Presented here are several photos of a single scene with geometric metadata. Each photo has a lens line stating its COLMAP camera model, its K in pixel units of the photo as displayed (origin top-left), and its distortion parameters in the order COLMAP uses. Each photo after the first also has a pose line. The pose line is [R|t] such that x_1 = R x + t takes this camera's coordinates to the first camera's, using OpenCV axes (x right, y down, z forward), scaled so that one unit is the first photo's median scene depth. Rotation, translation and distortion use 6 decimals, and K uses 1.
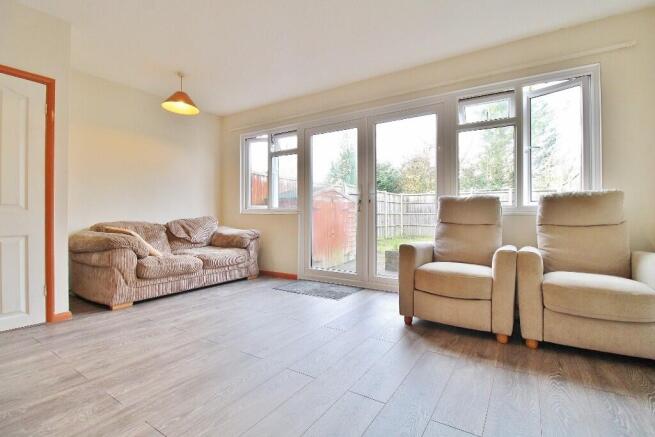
lens RADIAL K [[307.2, 0, 327.3], [0, 307.2, 214.3], [0, 0, 1]] dist [-0.005948, -0.005280]
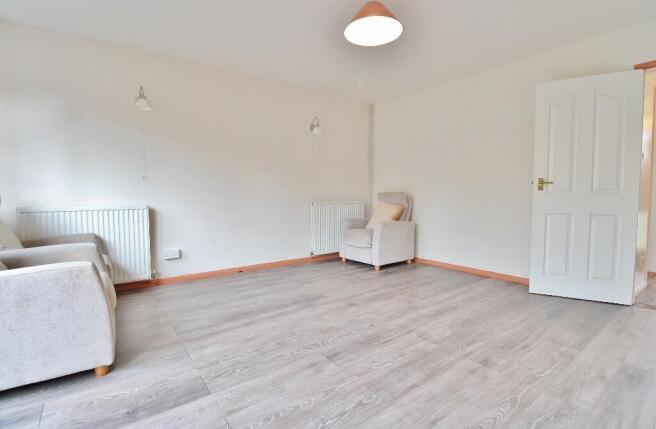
lens RADIAL K [[310.7, 0, 328.8], [0, 310.7, 213.3], [0, 0, 1]] dist [-0.006386, -0.004181]
pose [[-0.942042, -0.022023, 0.334771, -0.434690], [-0.003021, 0.998359, 0.057179, -0.045849], [-0.335481, 0.052853, -0.940563, 1.452604]]
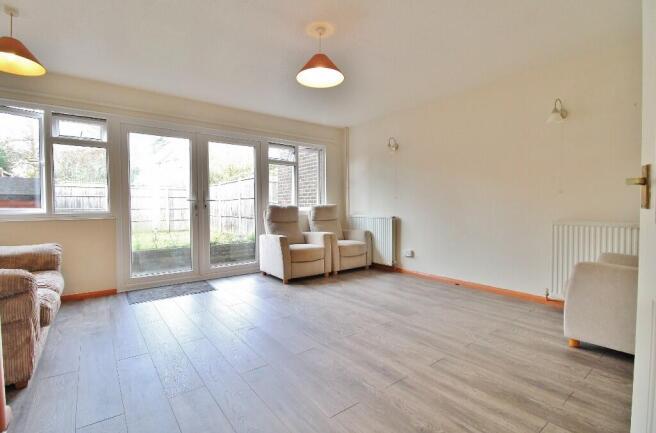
lens RADIAL K [[307.7, 0, 331.5], [0, 307.7, 215.3], [0, 0, 1]] dist [-0.005948, -0.005280]
pose [[0.323924, -0.032236, 0.945534, -1.214970], [-0.001274, 0.999404, 0.034509, -0.073438], [-0.946082, -0.012382, 0.323690, 0.229478]]
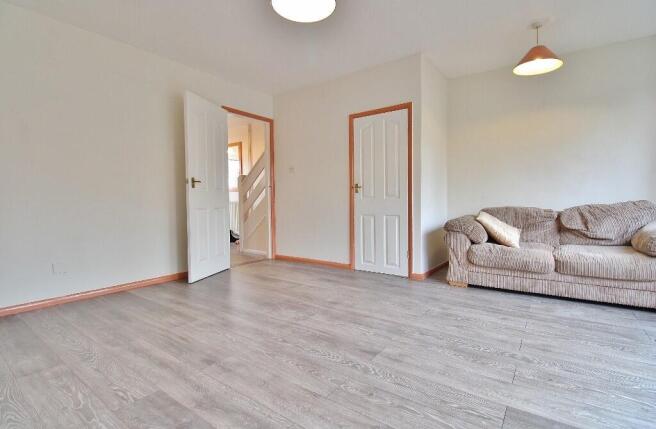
lens RADIAL K [[310.7, 0, 329.4], [0, 310.7, 211.4], [0, 0, 1]] dist [-0.006386, -0.004181]
pose [[-0.044018, 0.034711, -0.998428, 0.522802], [0.014462, 0.999314, 0.034104, -0.005888], [0.998926, -0.012938, -0.044490, 0.687711]]
